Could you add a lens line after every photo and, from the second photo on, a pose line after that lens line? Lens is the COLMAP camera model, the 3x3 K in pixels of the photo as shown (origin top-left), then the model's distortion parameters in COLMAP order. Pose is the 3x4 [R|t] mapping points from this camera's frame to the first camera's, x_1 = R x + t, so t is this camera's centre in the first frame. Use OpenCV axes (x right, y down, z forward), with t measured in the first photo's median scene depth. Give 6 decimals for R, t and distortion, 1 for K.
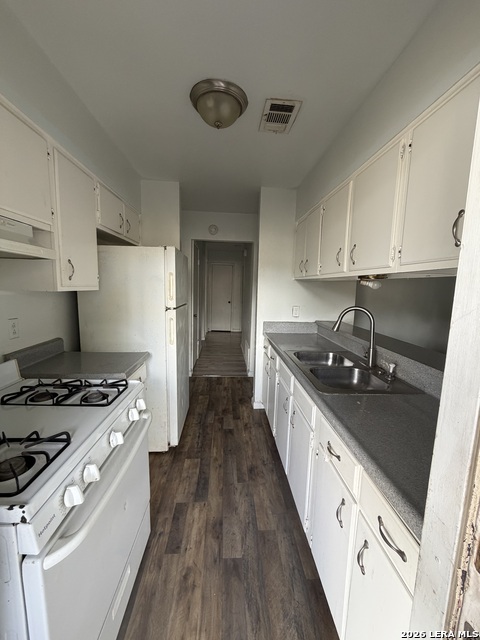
lens RADIAL K [[256.8, 0, 243.0], [0, 256.8, 317.1], [0, 0, 1]] dist [-0.001900, 0.000576]
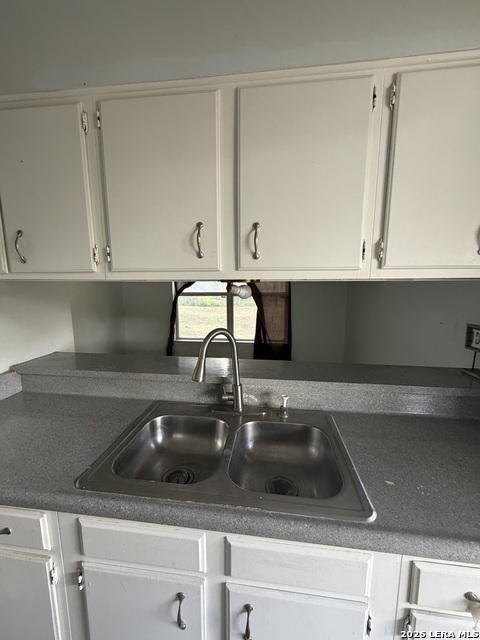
lens RADIAL K [[256.8, 0, 241.5], [0, 256.8, 320.7], [0, 0, 1]] dist [-0.001900, 0.000576]
pose [[0.190736, -0.168909, 0.967000, -0.140535], [0.125599, 0.981188, 0.146613, -0.165625], [-0.973573, 0.093490, 0.208362, 0.973574]]
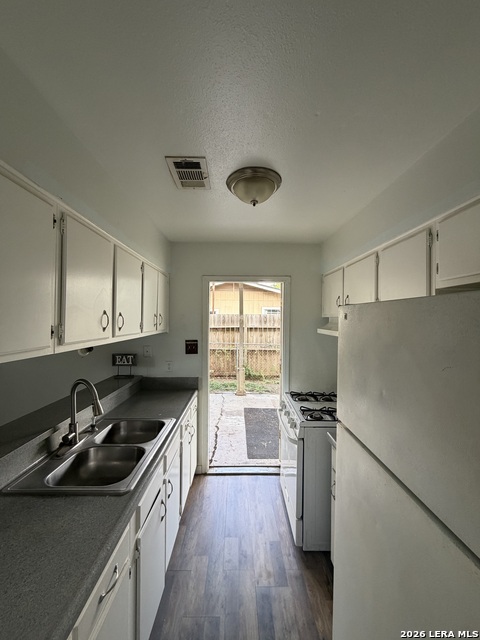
lens RADIAL K [[256.8, 0, 239.7], [0, 256.8, 318.4], [0, 0, 1]] dist [-0.001900, 0.000576]
pose [[-0.997564, -0.035196, 0.060225, -0.115389], [-0.027820, 0.992481, 0.119196, -0.394425], [-0.063968, 0.117231, -0.991042, 2.016598]]
